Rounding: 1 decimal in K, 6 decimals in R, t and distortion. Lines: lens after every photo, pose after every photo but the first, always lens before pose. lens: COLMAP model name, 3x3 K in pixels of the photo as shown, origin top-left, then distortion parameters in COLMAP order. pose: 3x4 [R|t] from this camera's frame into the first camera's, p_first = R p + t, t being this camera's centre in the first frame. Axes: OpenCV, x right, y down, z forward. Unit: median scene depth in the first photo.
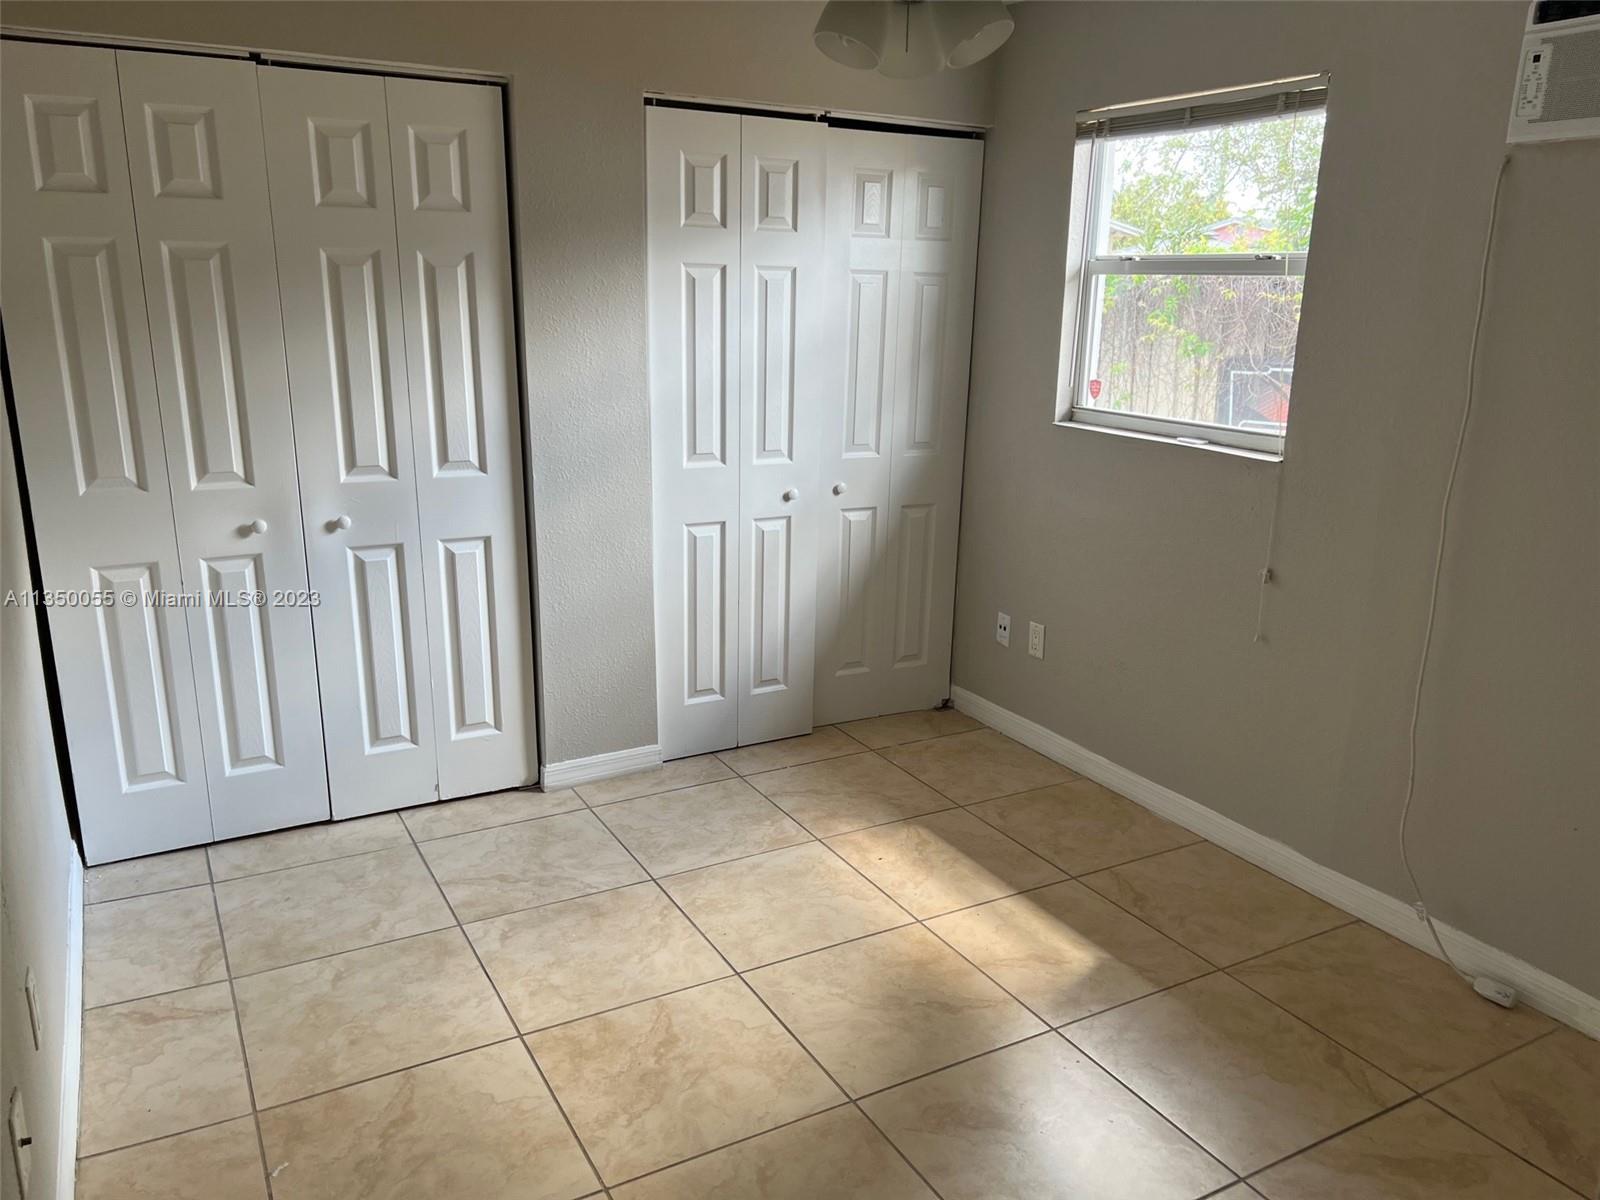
lens RADIAL K [[1210.2, 0, 799.0], [0, 1210.2, 599.8], [0, 0, 1]] dist [0.074912, -0.049115]
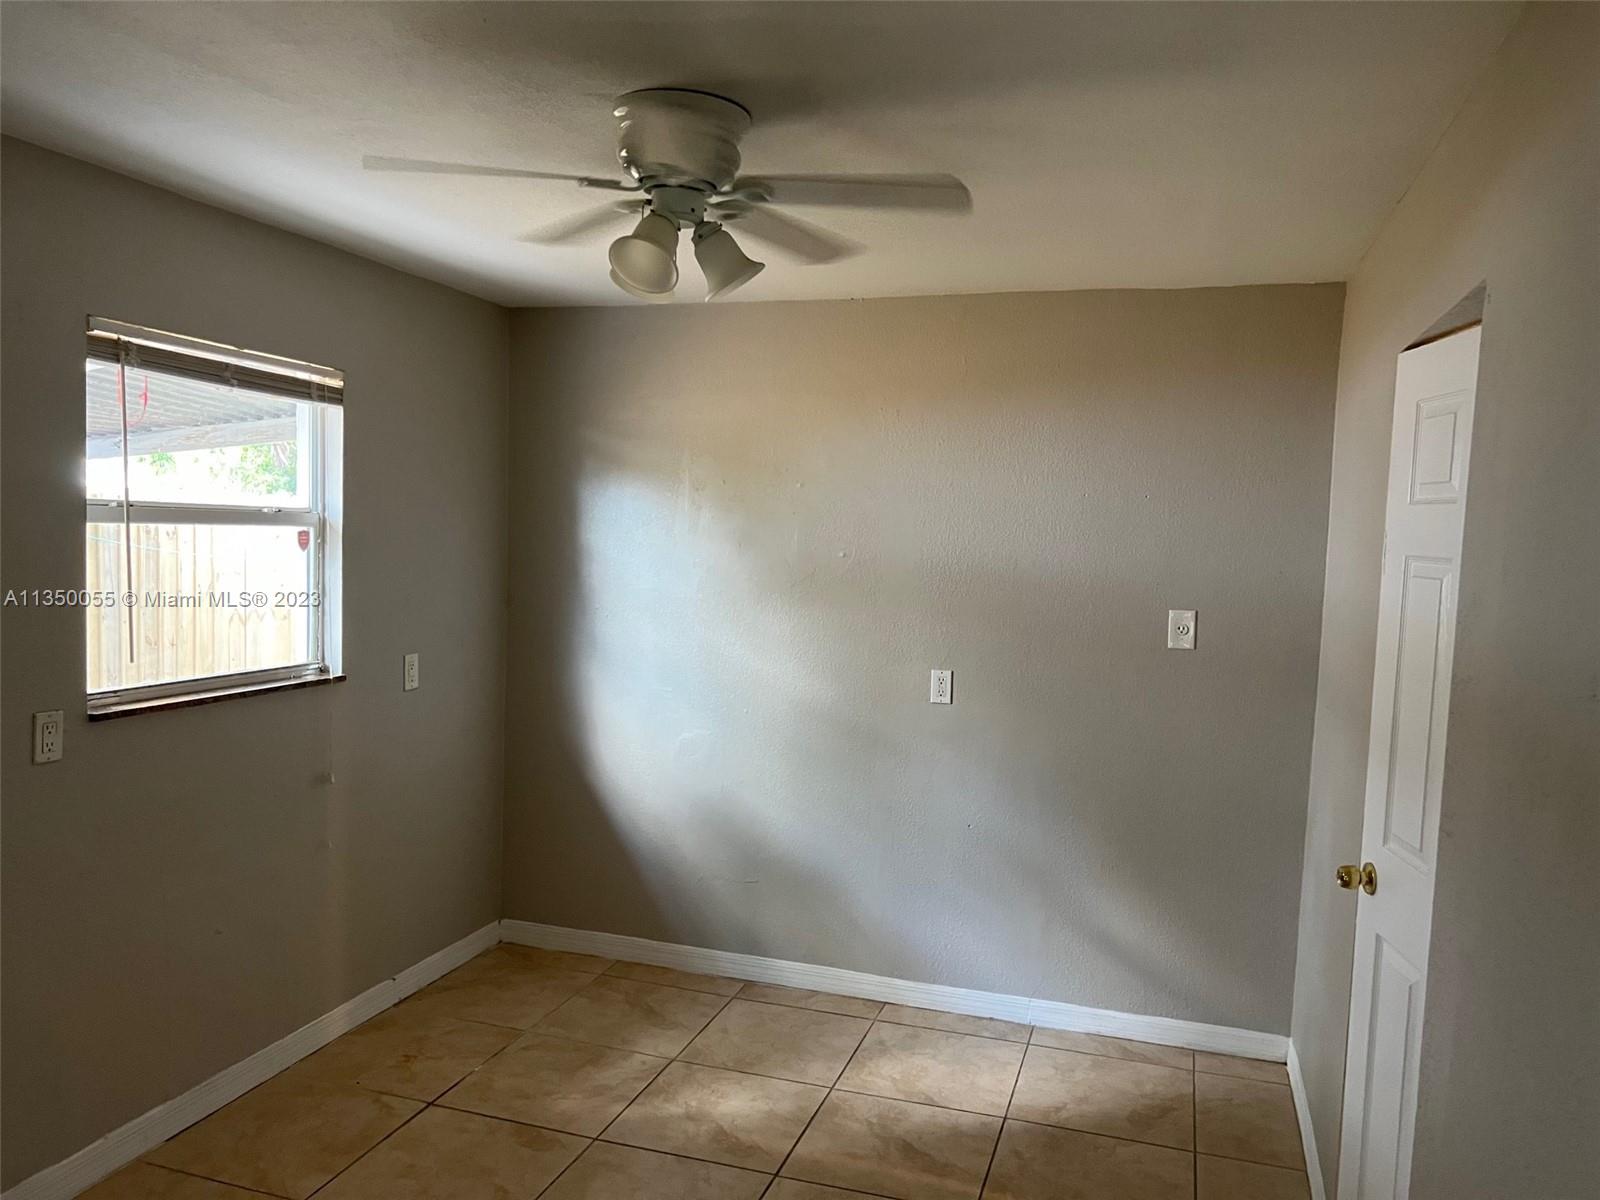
lens RADIAL K [[1210.2, 0, 799.7], [0, 1210.2, 604.8], [0, 0, 1]] dist [0.074912, -0.049115]
pose [[-0.682500, -0.085572, 0.725859, -0.884773], [0.151893, 0.954833, 0.255386, -0.450826], [-0.714928, 0.284554, -0.638676, 1.540411]]
